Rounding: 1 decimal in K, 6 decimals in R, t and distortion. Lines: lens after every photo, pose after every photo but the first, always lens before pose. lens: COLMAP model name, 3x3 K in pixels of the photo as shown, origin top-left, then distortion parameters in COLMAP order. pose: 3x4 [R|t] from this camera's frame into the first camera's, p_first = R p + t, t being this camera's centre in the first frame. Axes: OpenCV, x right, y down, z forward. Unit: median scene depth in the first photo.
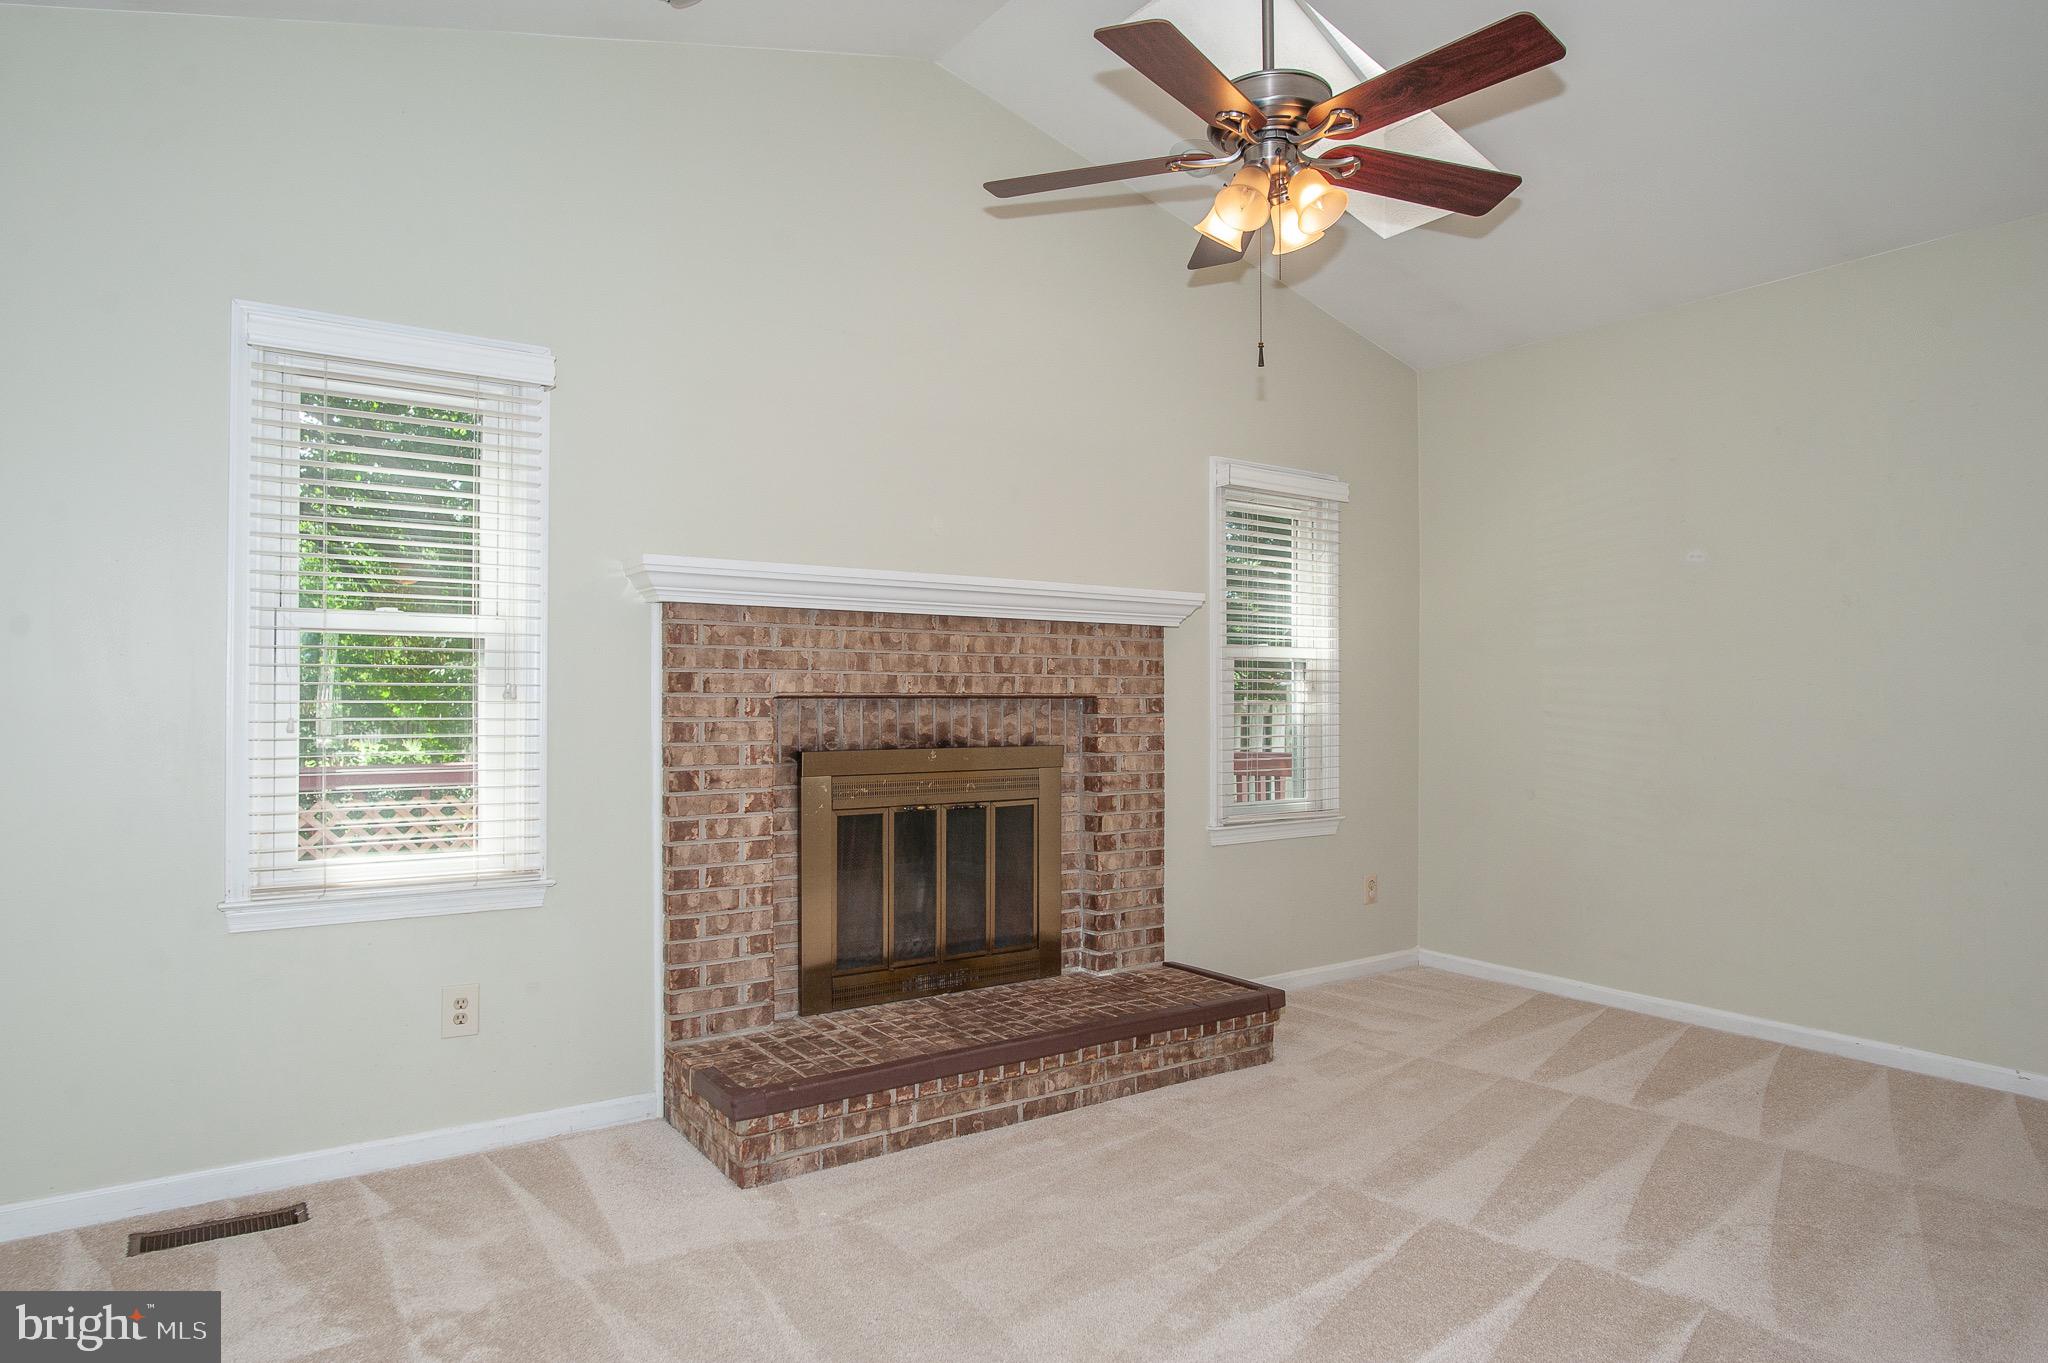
lens RADIAL K [[1188.8, 0, 1019.7], [0, 1188.8, 700.8], [0, 0, 1]] dist [-0.043680, 0.016297]
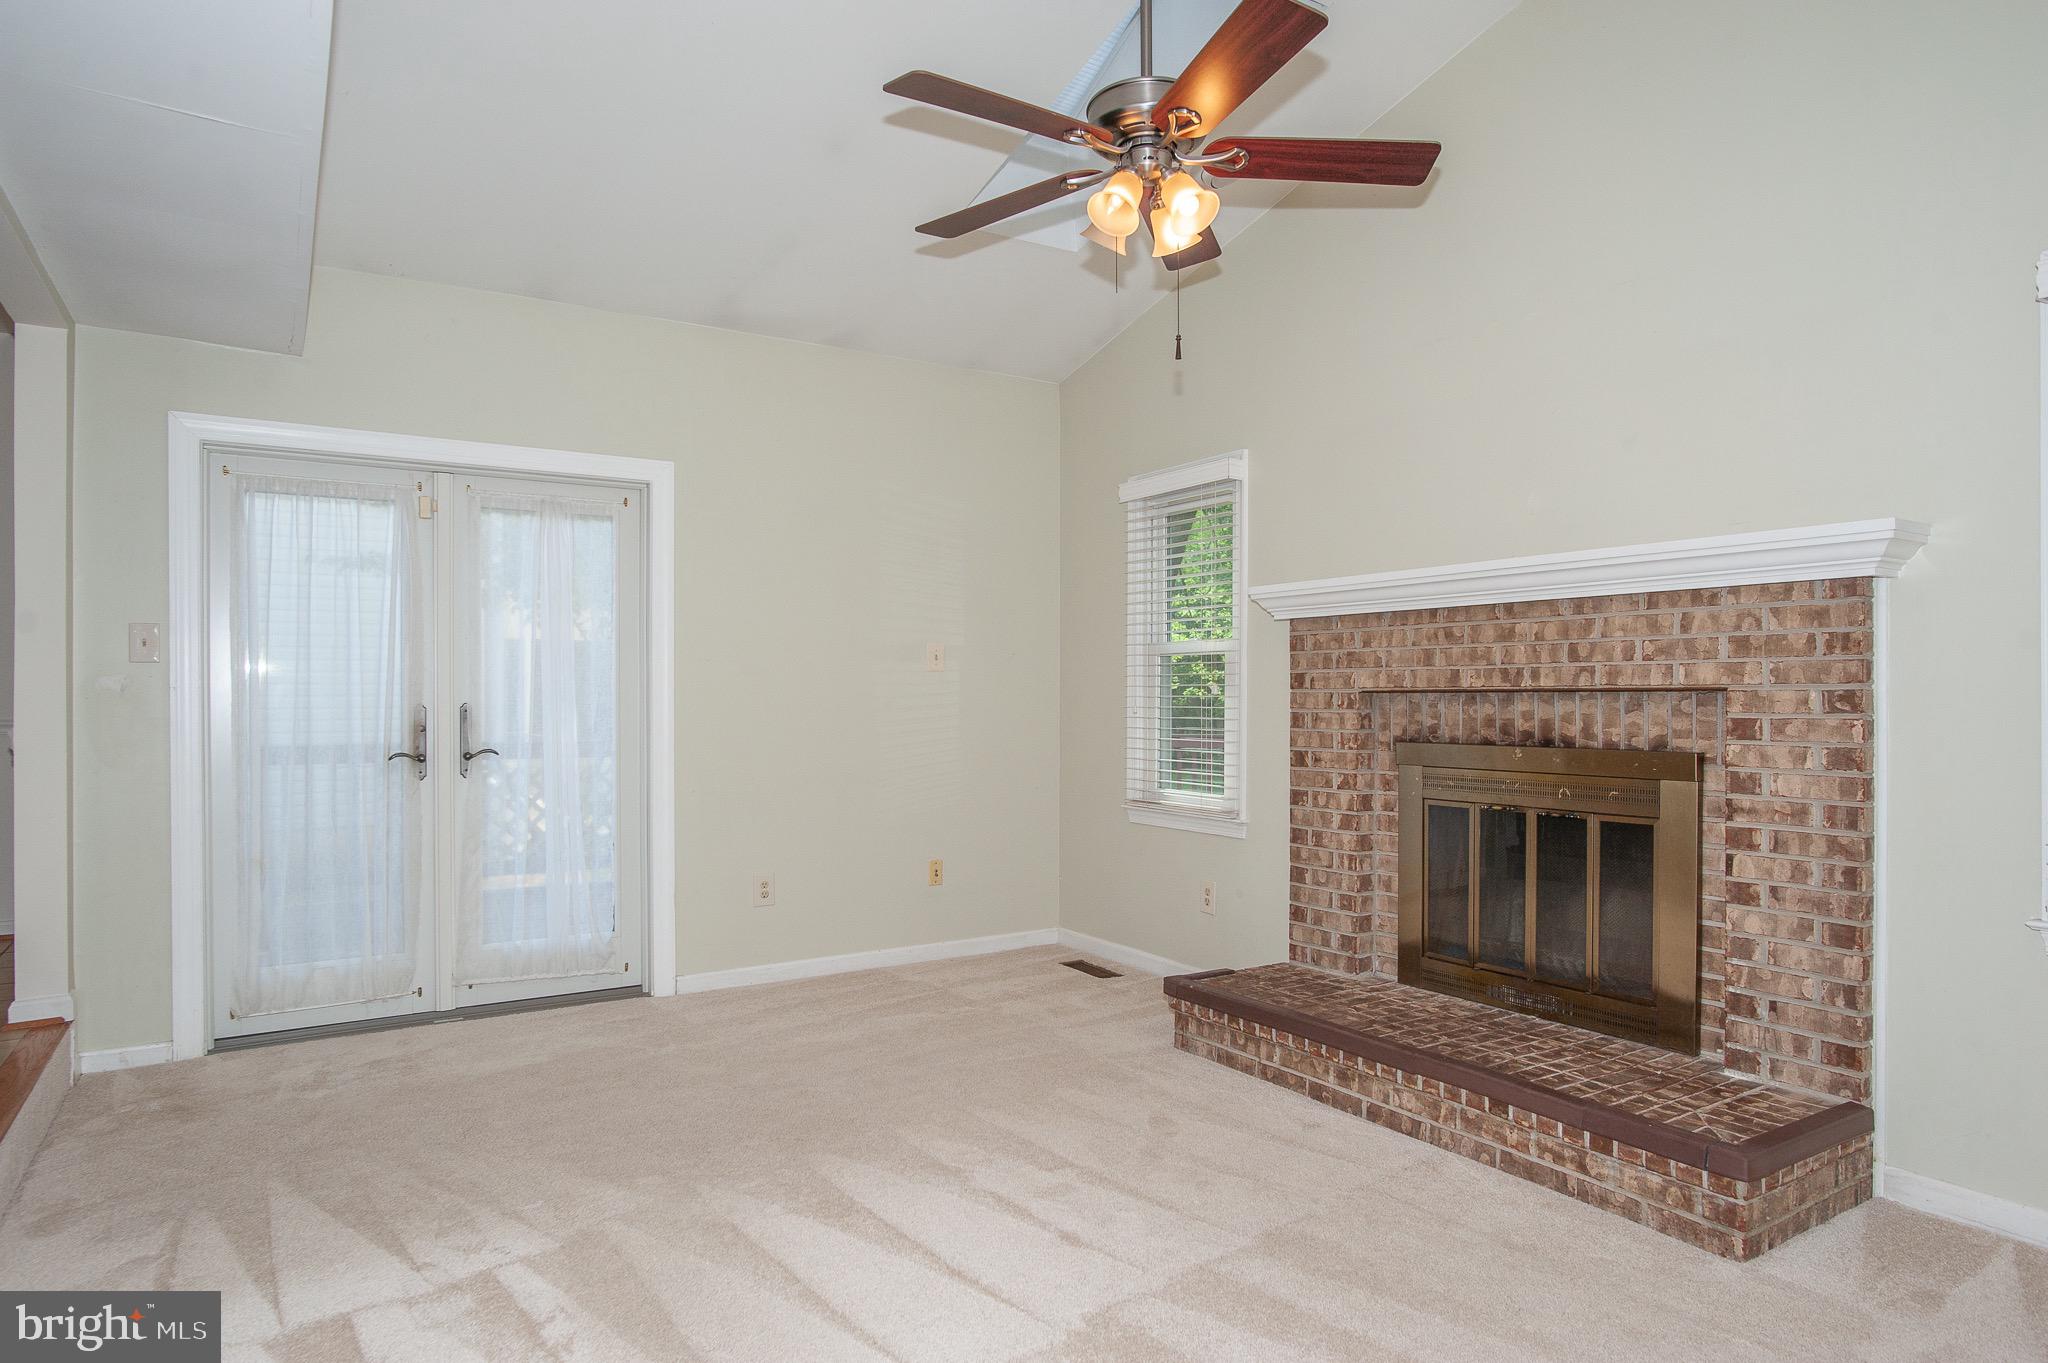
lens RADIAL K [[1188.8, 0, 1019.7], [0, 1188.8, 700.8], [0, 0, 1]] dist [-0.043680, 0.016297]
pose [[-0.041507, 0.002055, -0.999136, 0.899972], [0.000089, 0.999998, 0.002053, 0.002815], [0.999138, -0.000004, -0.041507, 0.675499]]
